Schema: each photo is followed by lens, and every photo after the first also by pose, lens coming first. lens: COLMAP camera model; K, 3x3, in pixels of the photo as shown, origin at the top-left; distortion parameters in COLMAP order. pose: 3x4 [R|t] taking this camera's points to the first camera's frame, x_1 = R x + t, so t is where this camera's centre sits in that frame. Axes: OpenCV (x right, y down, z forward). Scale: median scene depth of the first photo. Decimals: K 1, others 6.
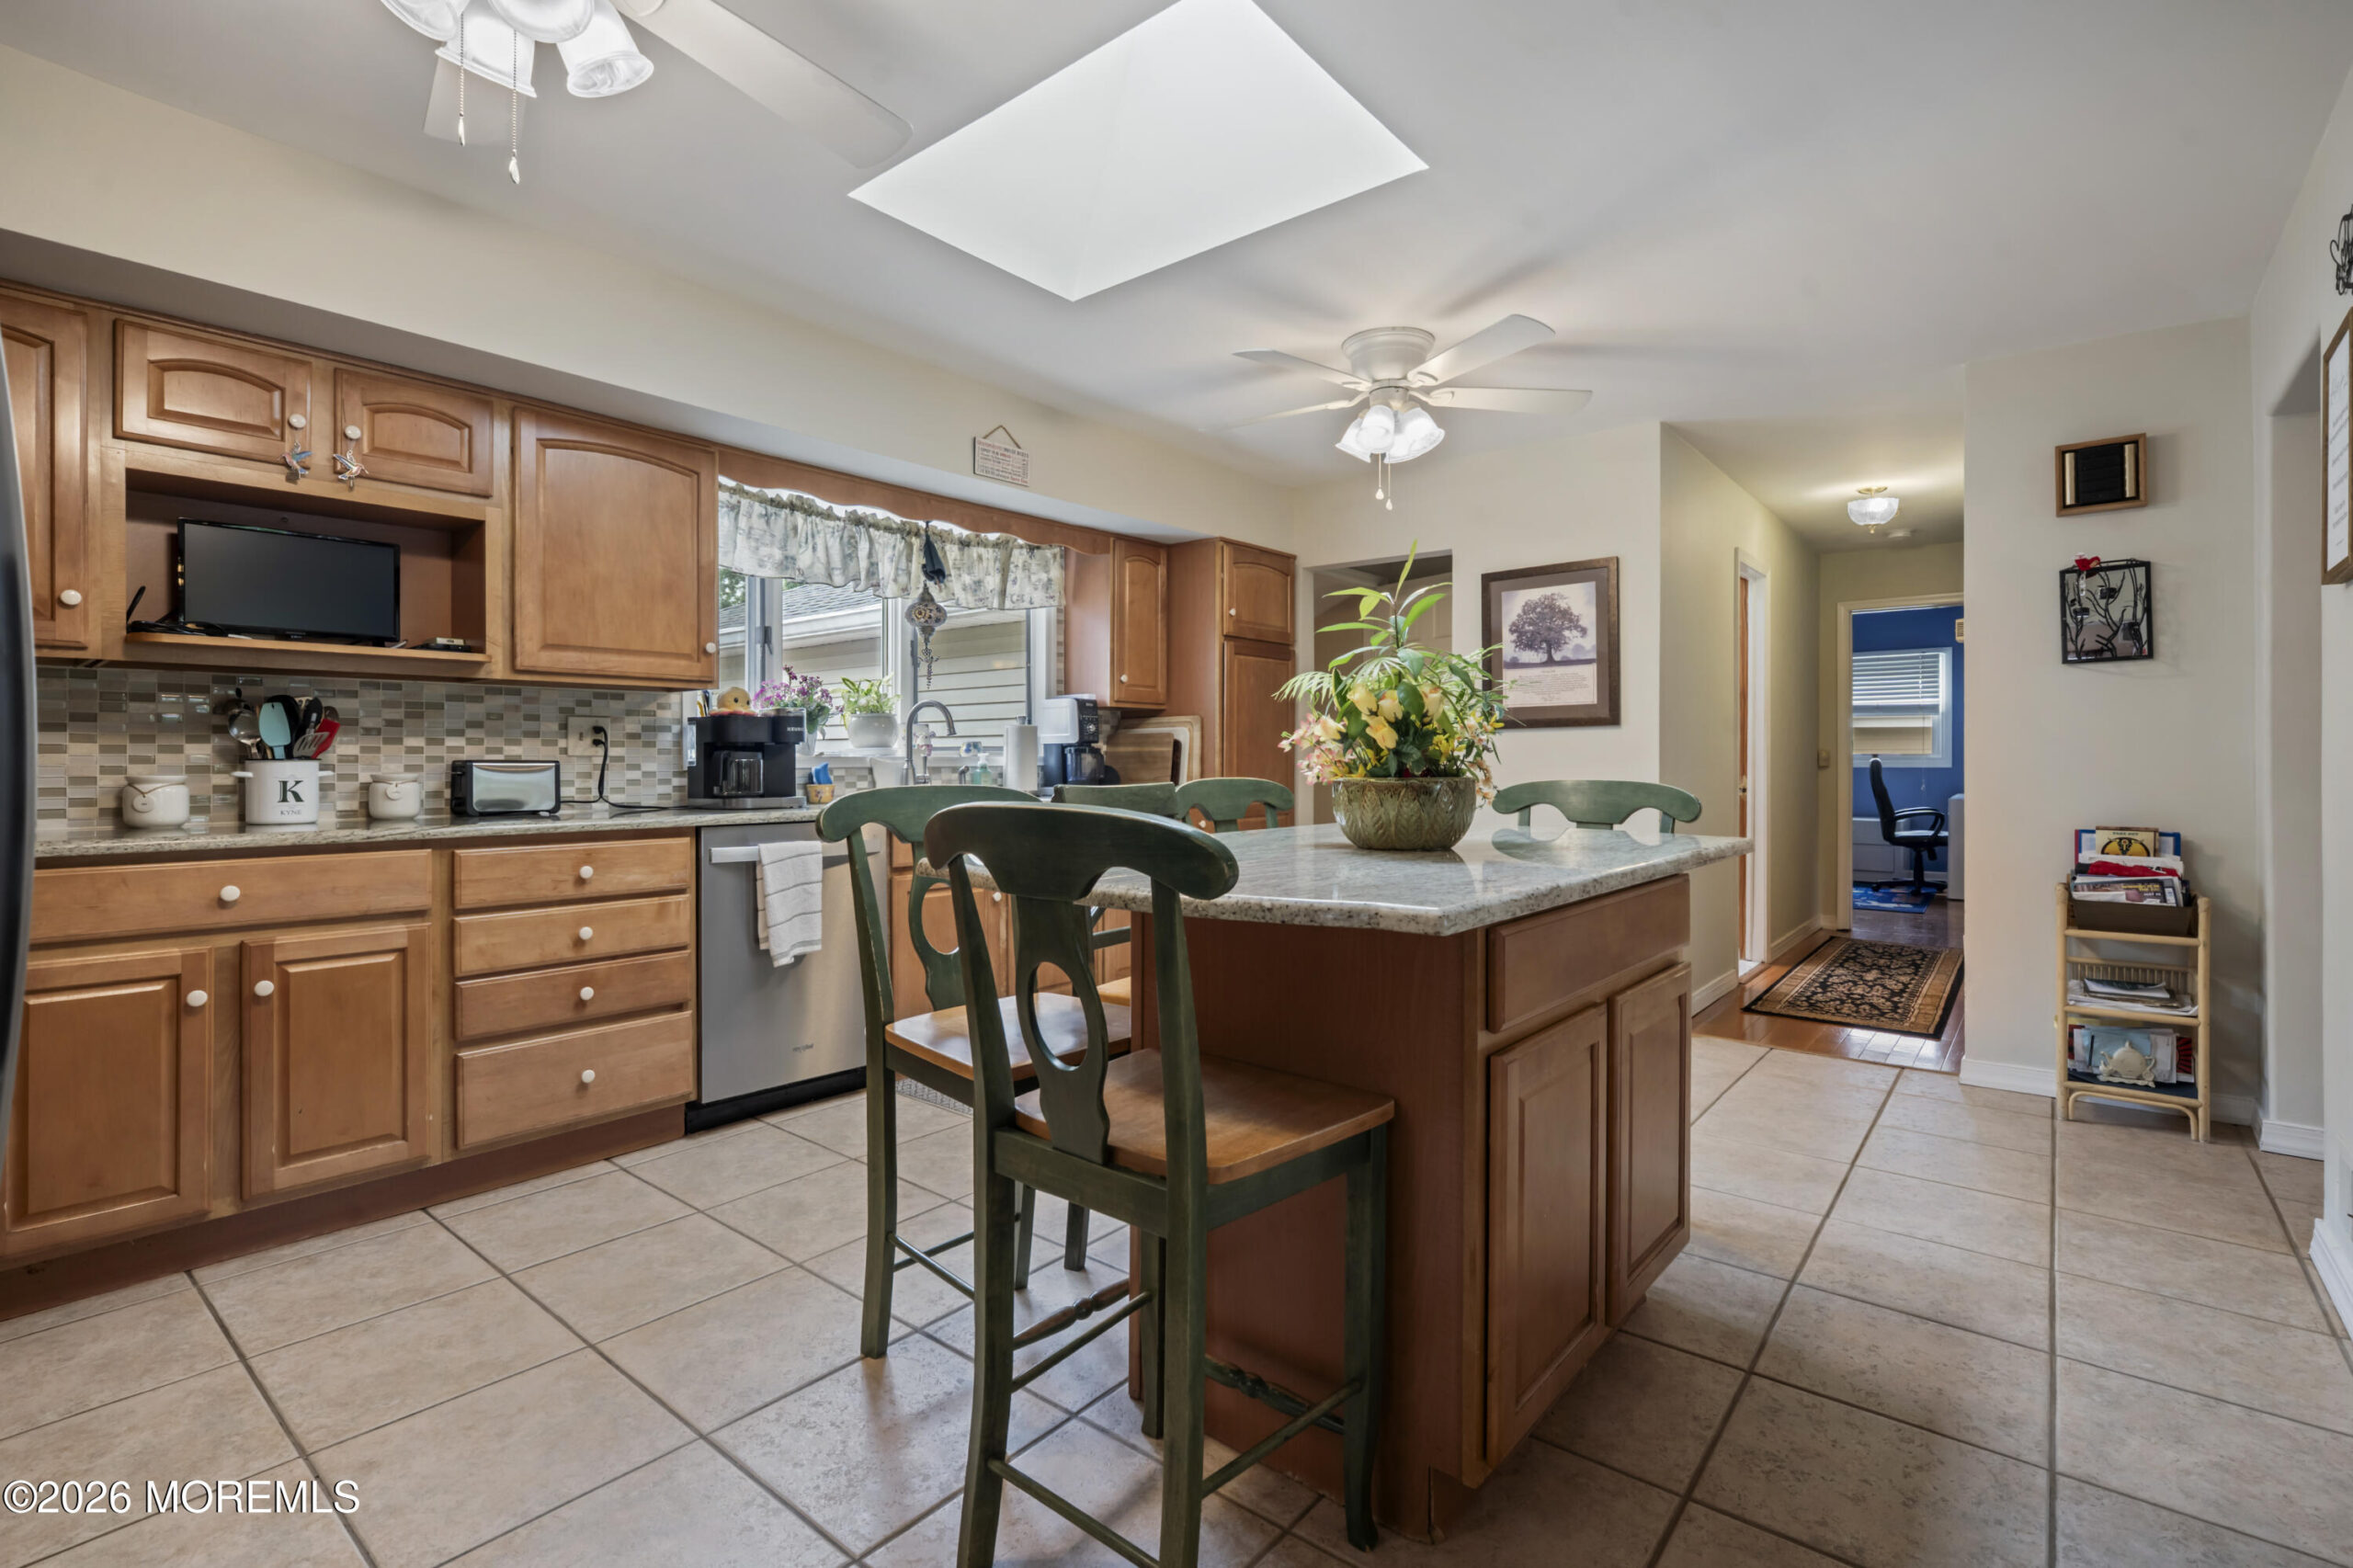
lens RADIAL K [[1069.8, 0, 1180.9], [0, 1069.8, 759.7], [0, 0, 1]] dist [-0.011143, 0.002388]
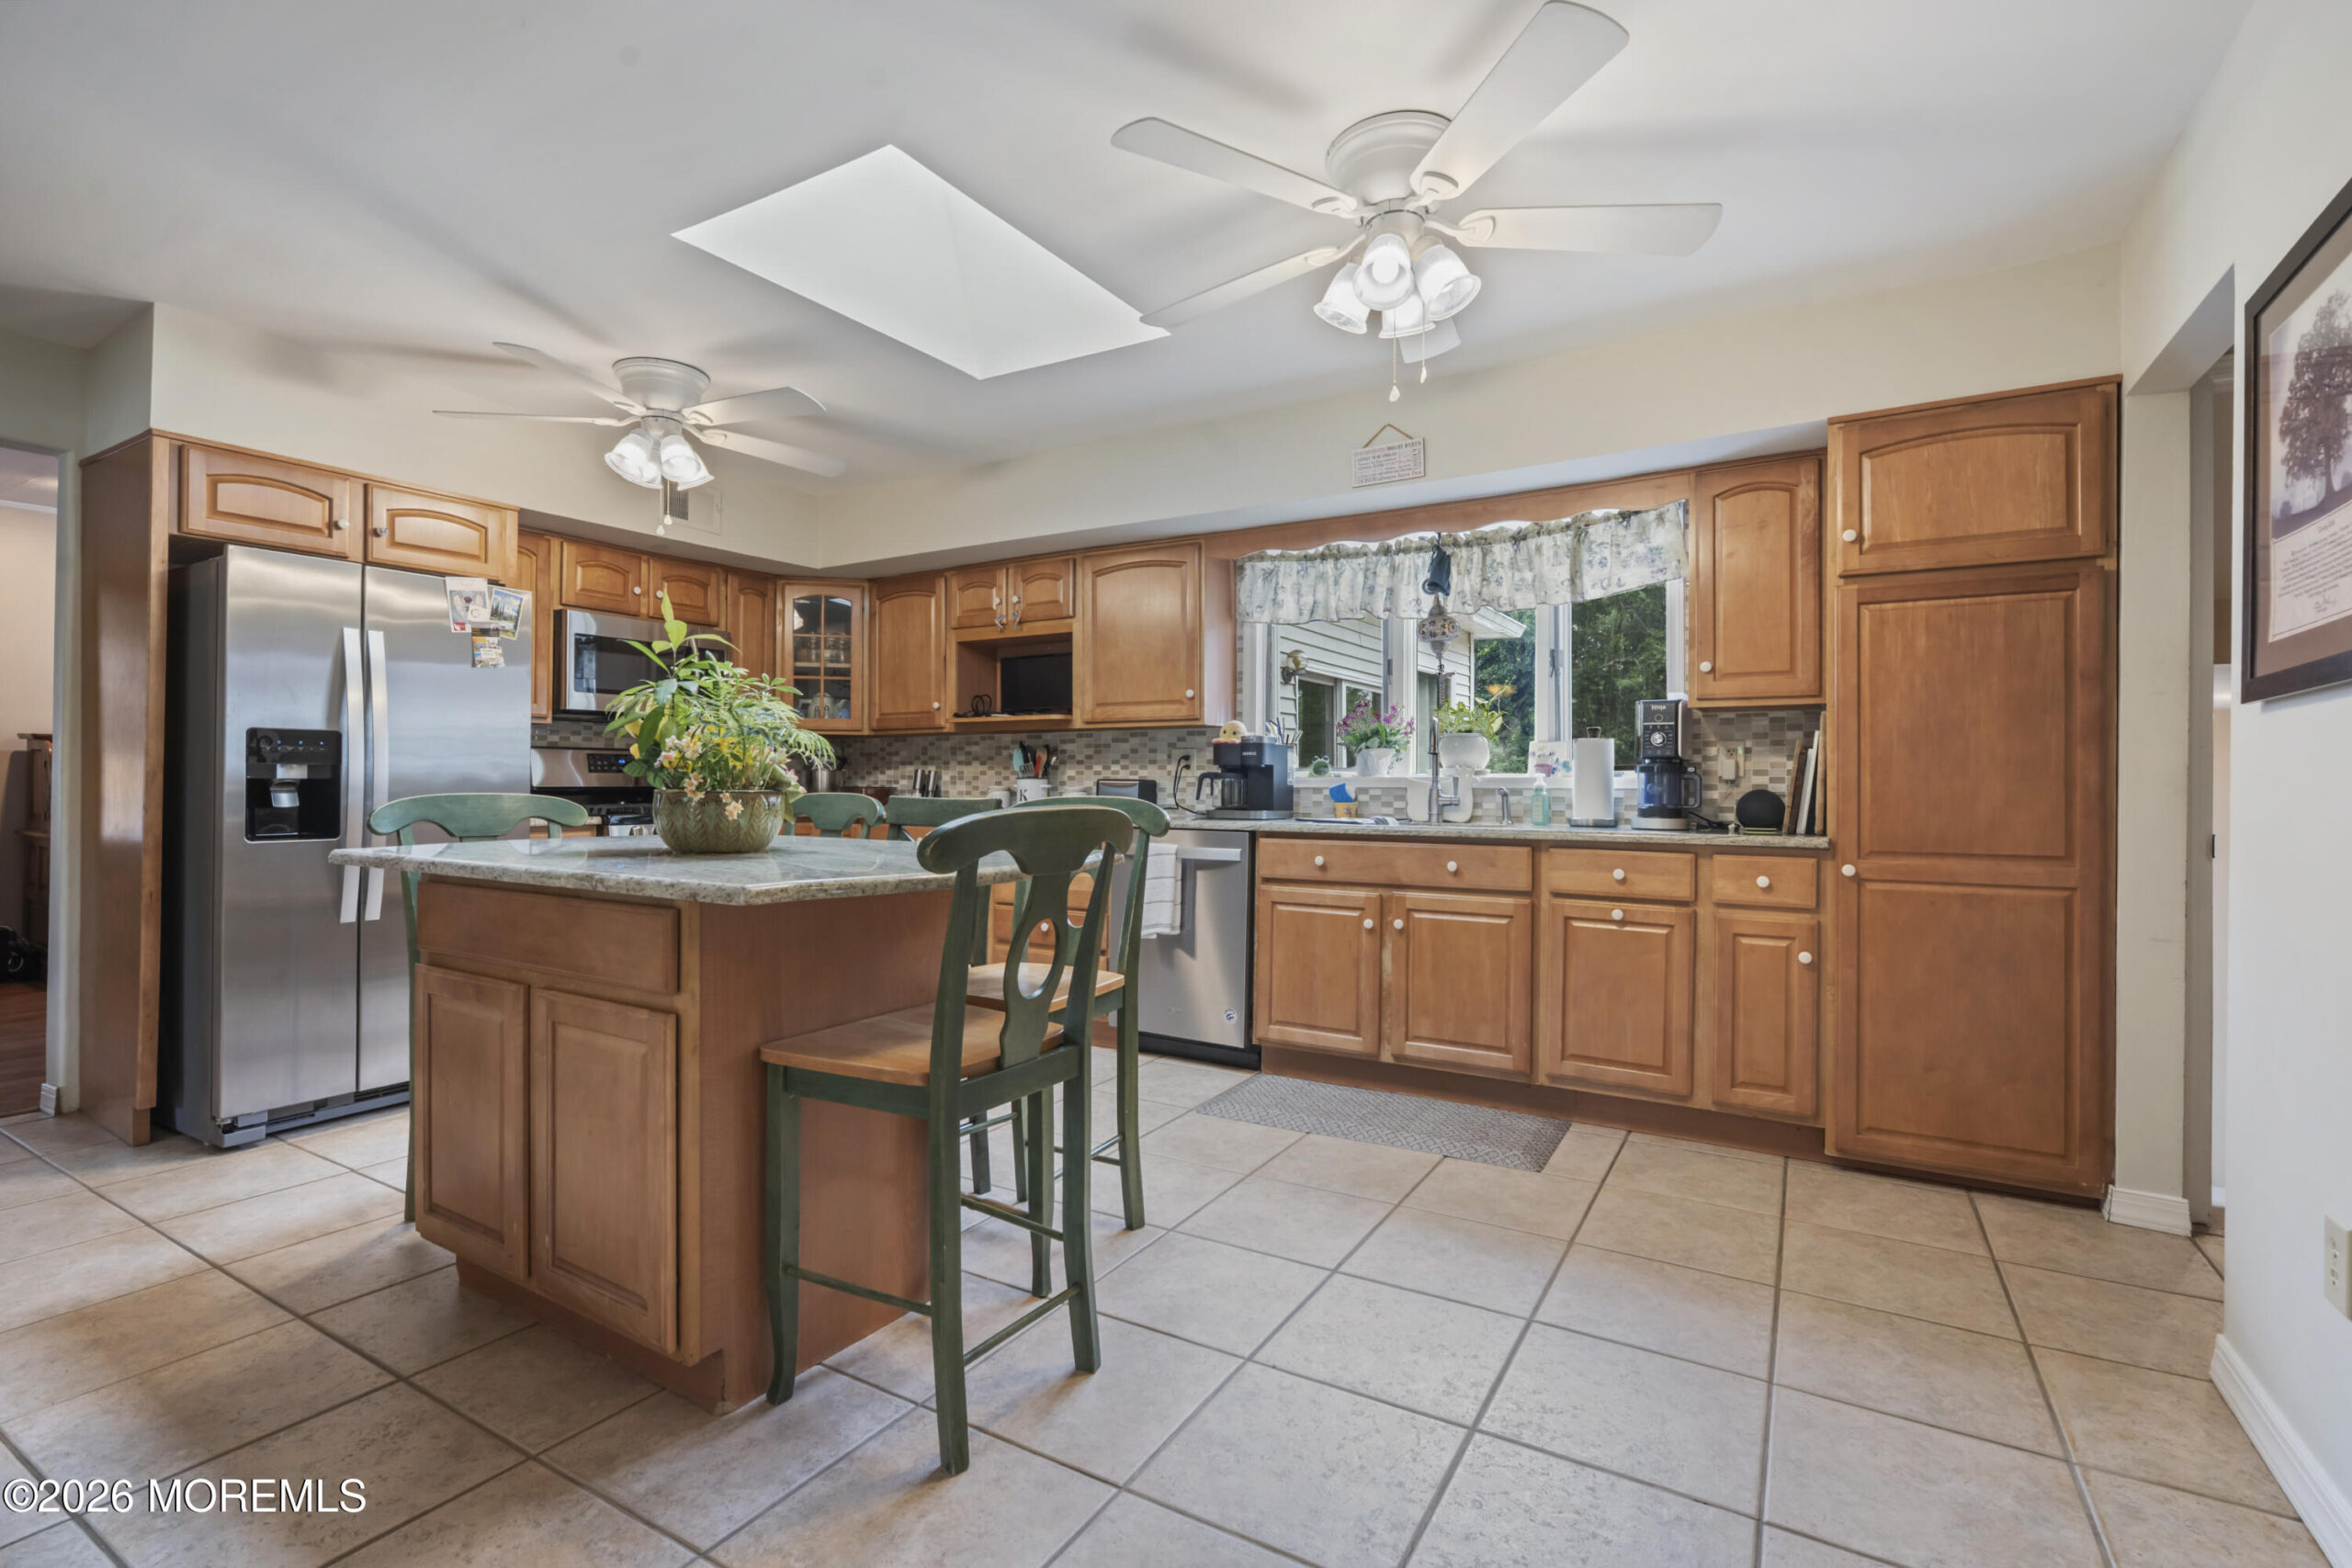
lens RADIAL K [[1069.2, 0, 1189.5], [0, 1069.2, 774.8], [0, 0, 1]] dist [-0.011143, 0.002388]
pose [[0.150035, -0.004214, -0.988672, 0.859865], [-0.005121, 0.999974, -0.005040, 0.001564], [0.988667, 0.005819, 0.150010, 0.806401]]
